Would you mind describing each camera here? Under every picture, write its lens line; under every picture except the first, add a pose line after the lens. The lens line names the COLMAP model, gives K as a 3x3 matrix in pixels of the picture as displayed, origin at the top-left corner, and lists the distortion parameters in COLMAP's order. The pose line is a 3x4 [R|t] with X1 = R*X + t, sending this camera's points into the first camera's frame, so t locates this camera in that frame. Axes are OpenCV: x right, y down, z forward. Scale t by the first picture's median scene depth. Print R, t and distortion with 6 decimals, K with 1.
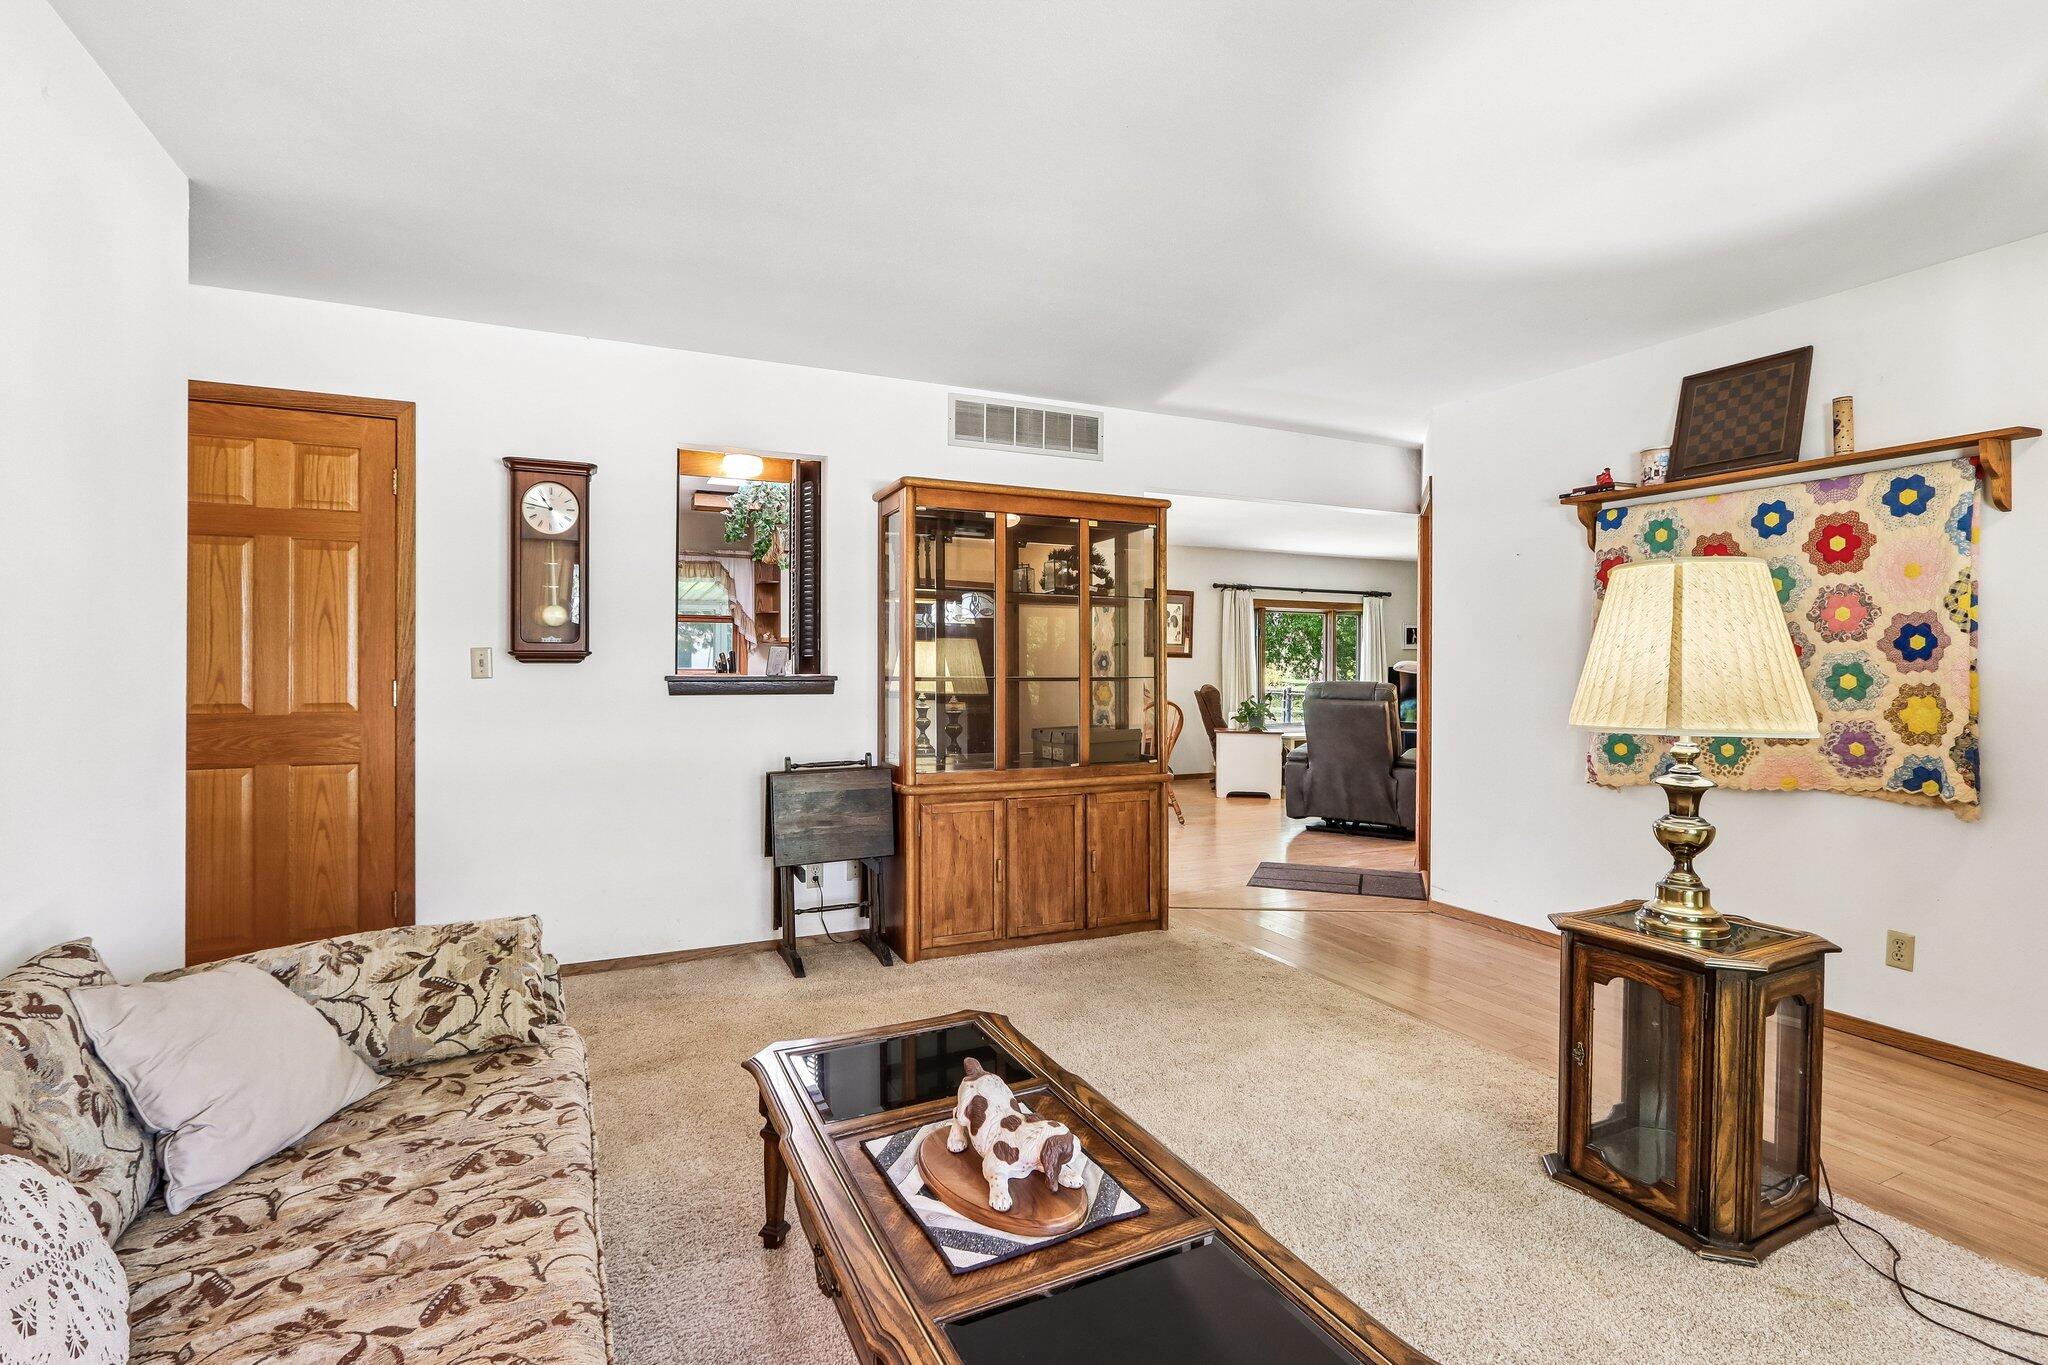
lens RADIAL K [[956.4, 0, 1024.7], [0, 956.4, 676.8], [0, 0, 1]] dist [-0.002114, 0.000131]
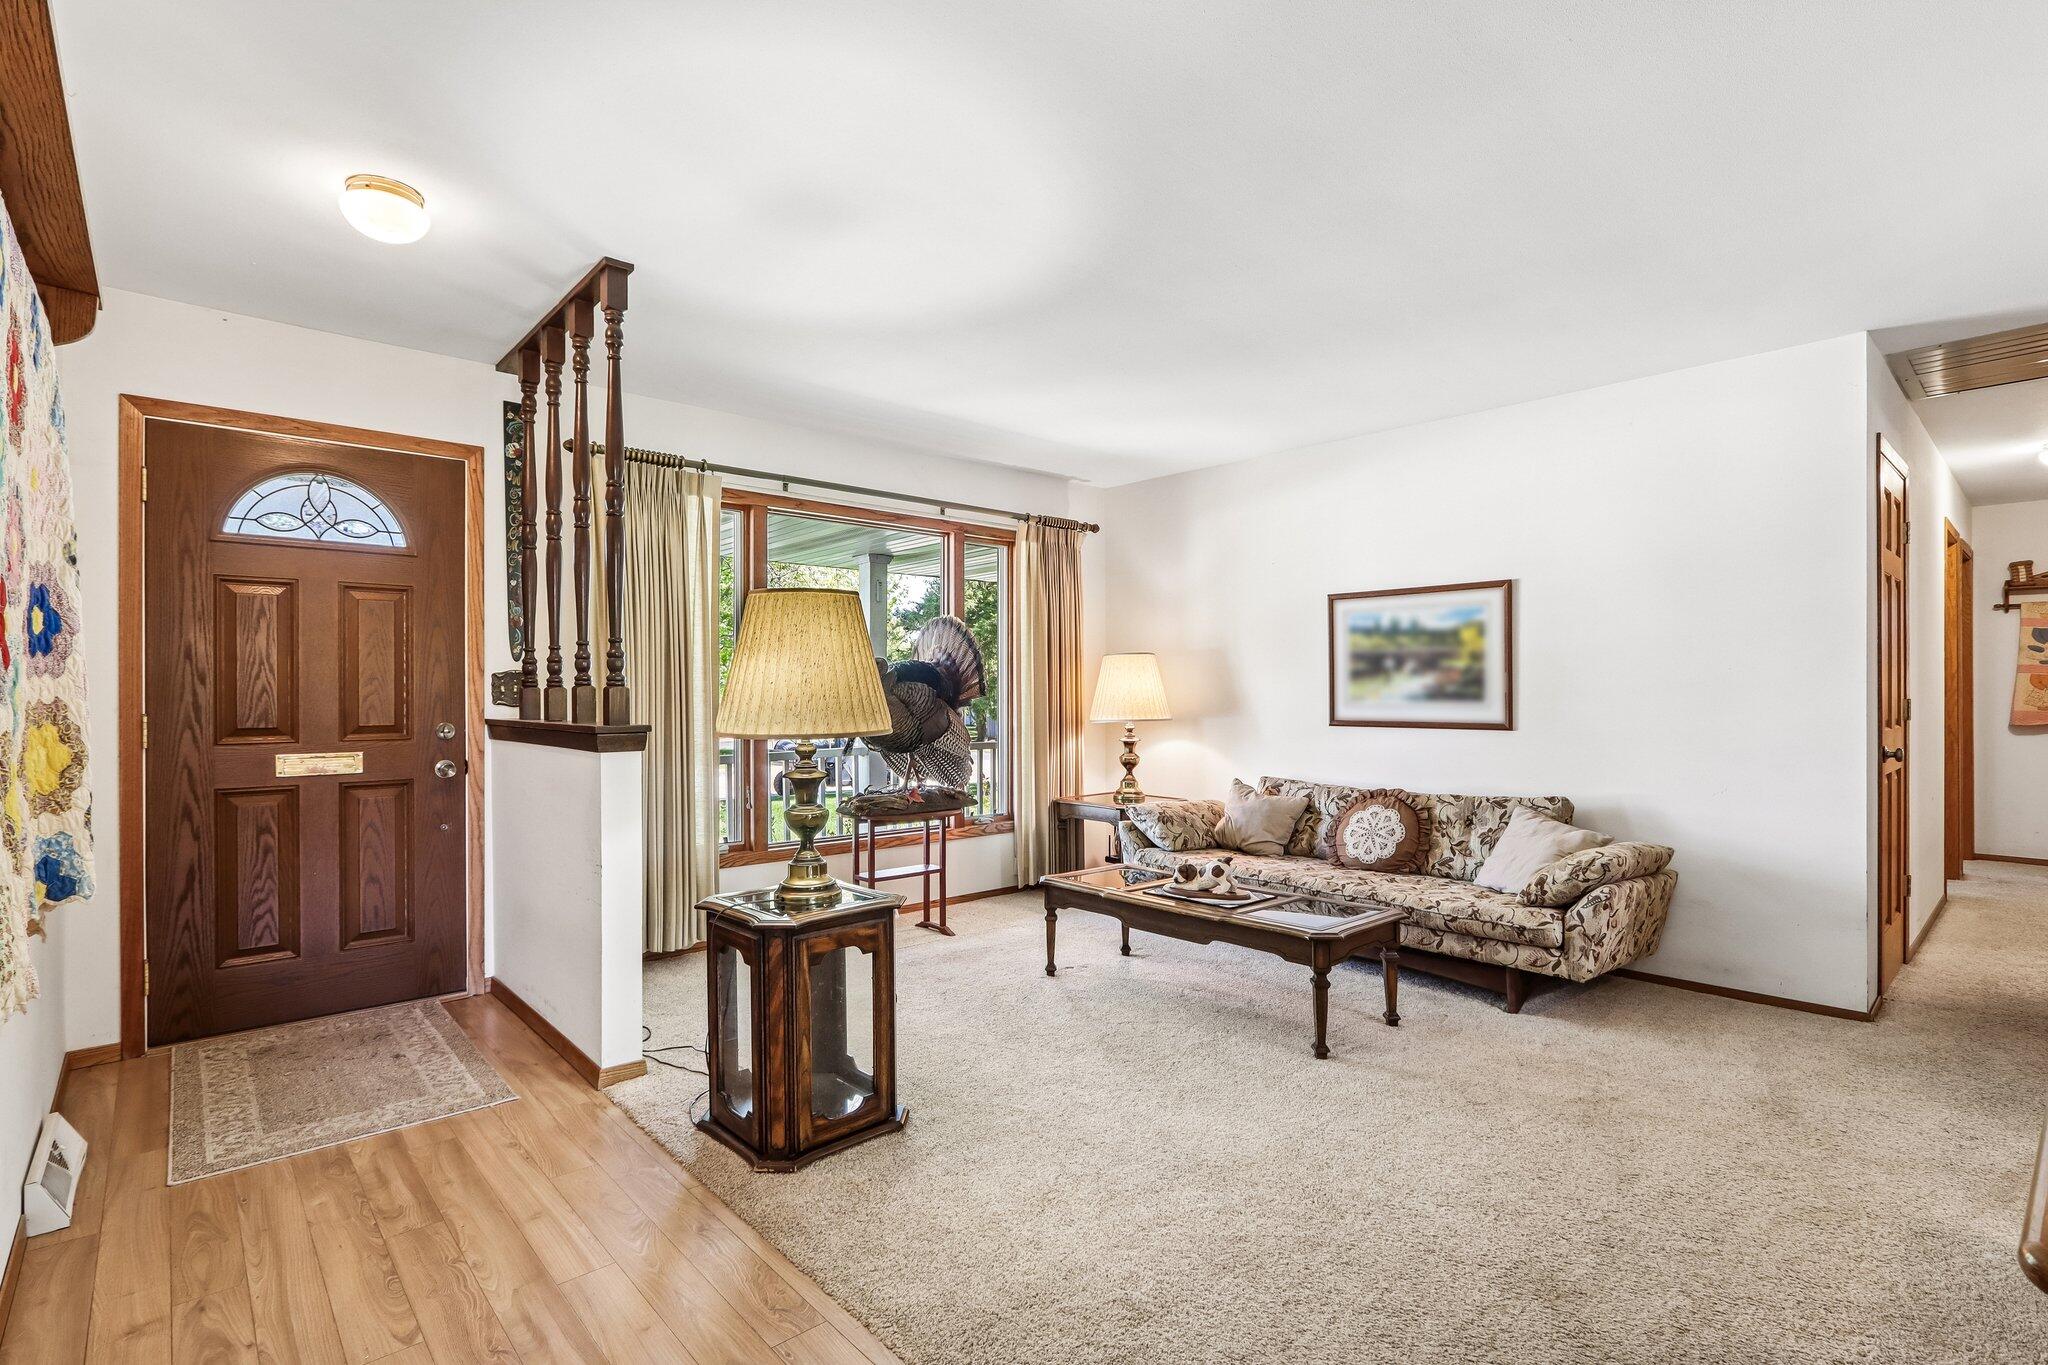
lens RADIAL K [[971.7, 0, 1033.2], [0, 971.7, 694.4], [0, 0, 1]] dist [-0.000980, -0.000113]
pose [[-0.962172, 0.002588, -0.272430, 0.538624], [-0.001427, 0.999893, 0.014537, -0.004238], [0.272439, 0.014376, -0.962066, 1.598248]]
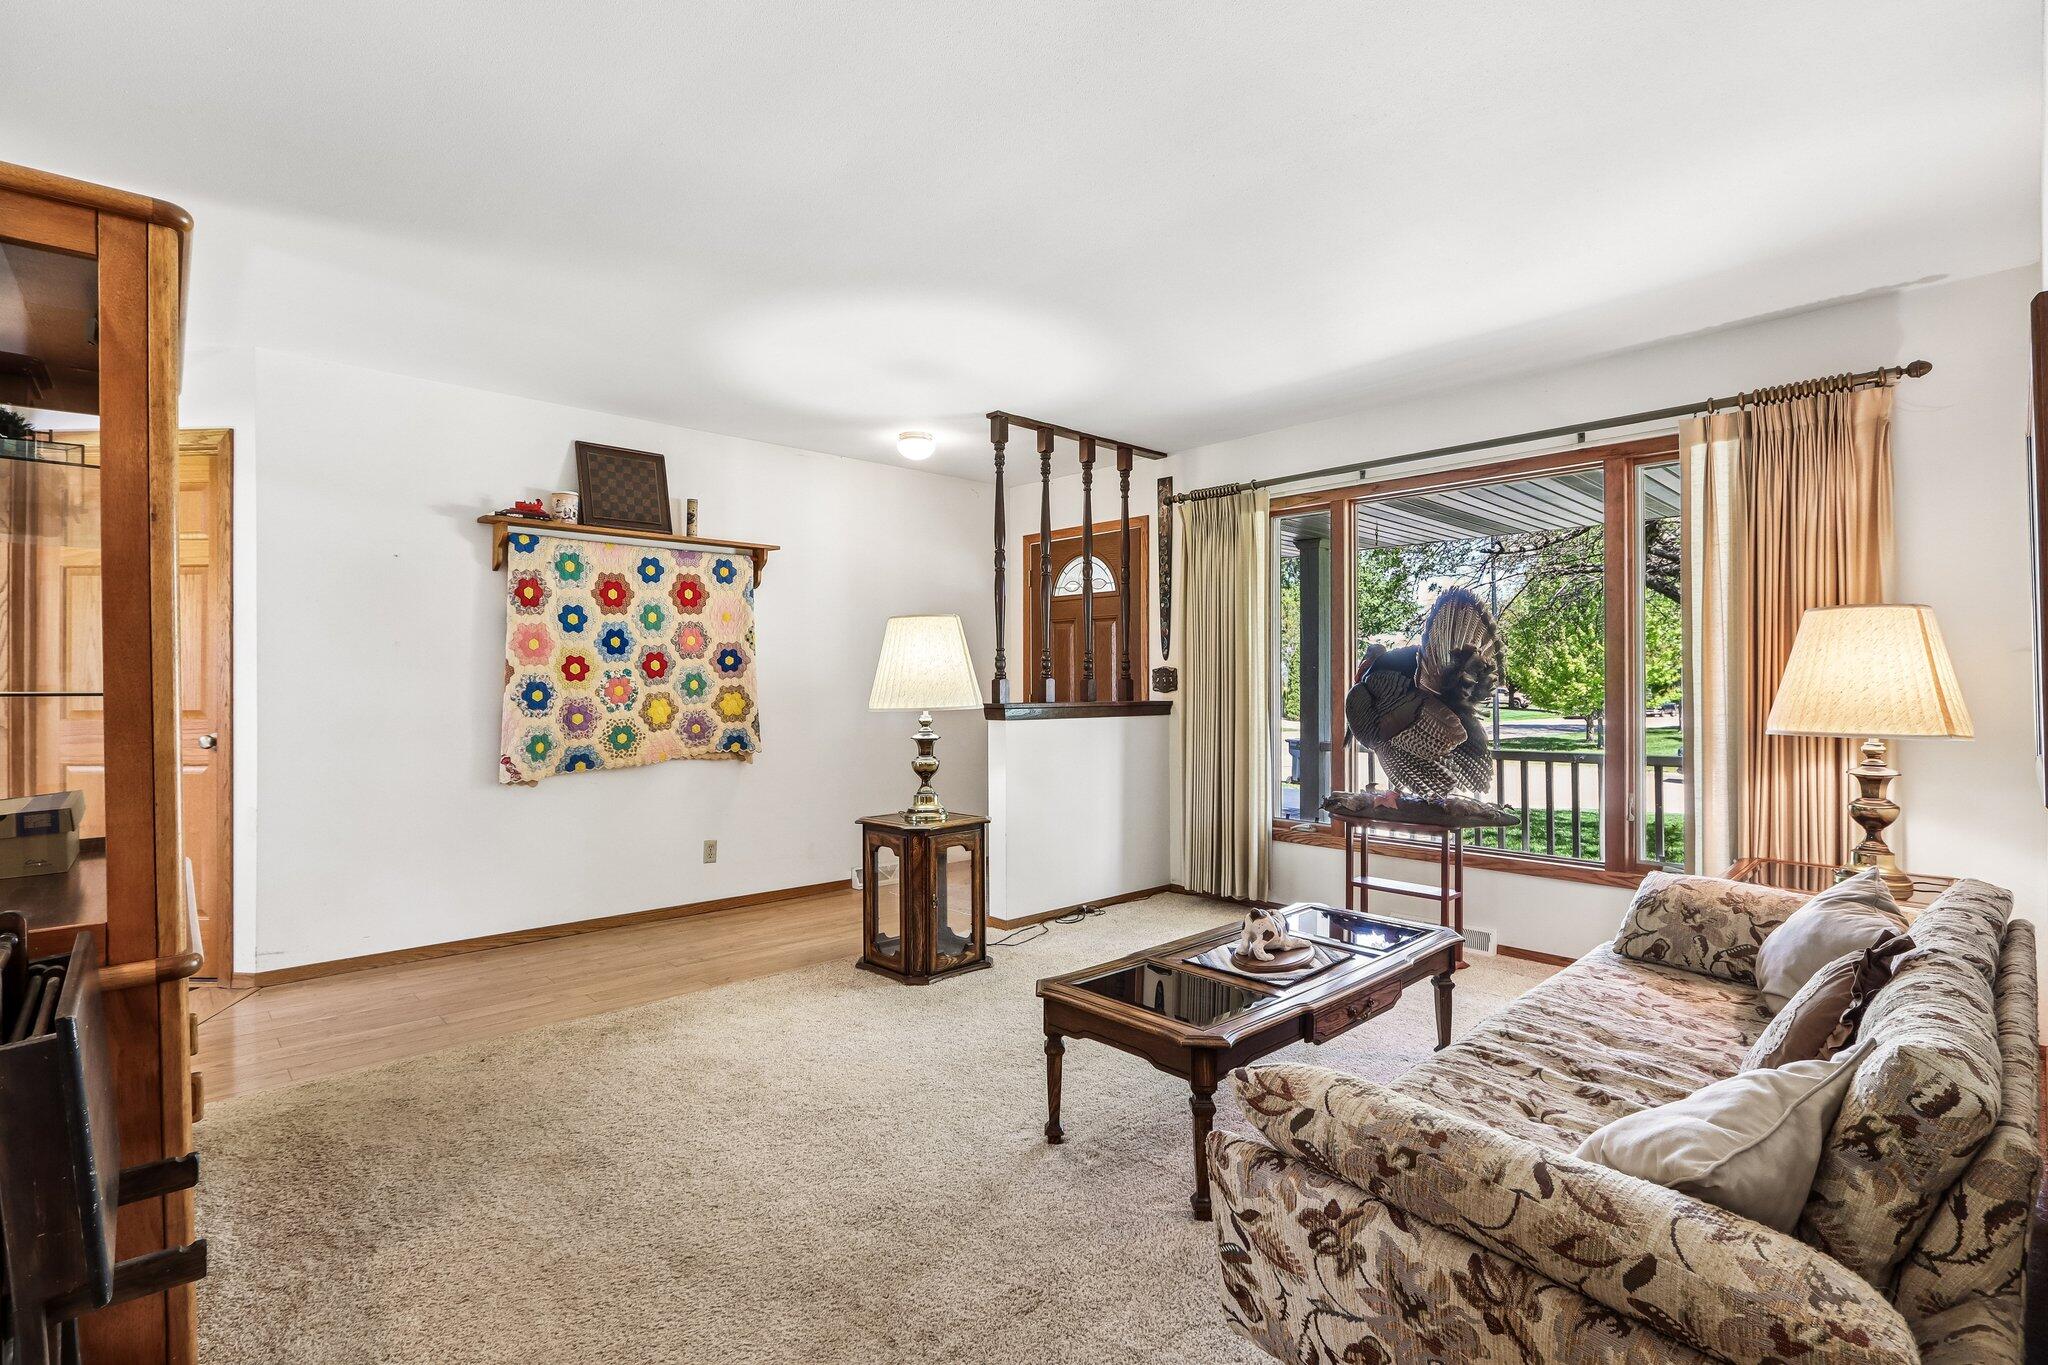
lens RADIAL K [[956.4, 0, 1024.7], [0, 956.4, 676.8], [0, 0, 1]] dist [-0.002114, 0.000131]
pose [[-0.290624, 0.004967, 0.956825, -0.779814], [0.015263, 0.999883, -0.000554, 0.000929], [-0.956716, 0.014443, -0.290666, 0.958144]]
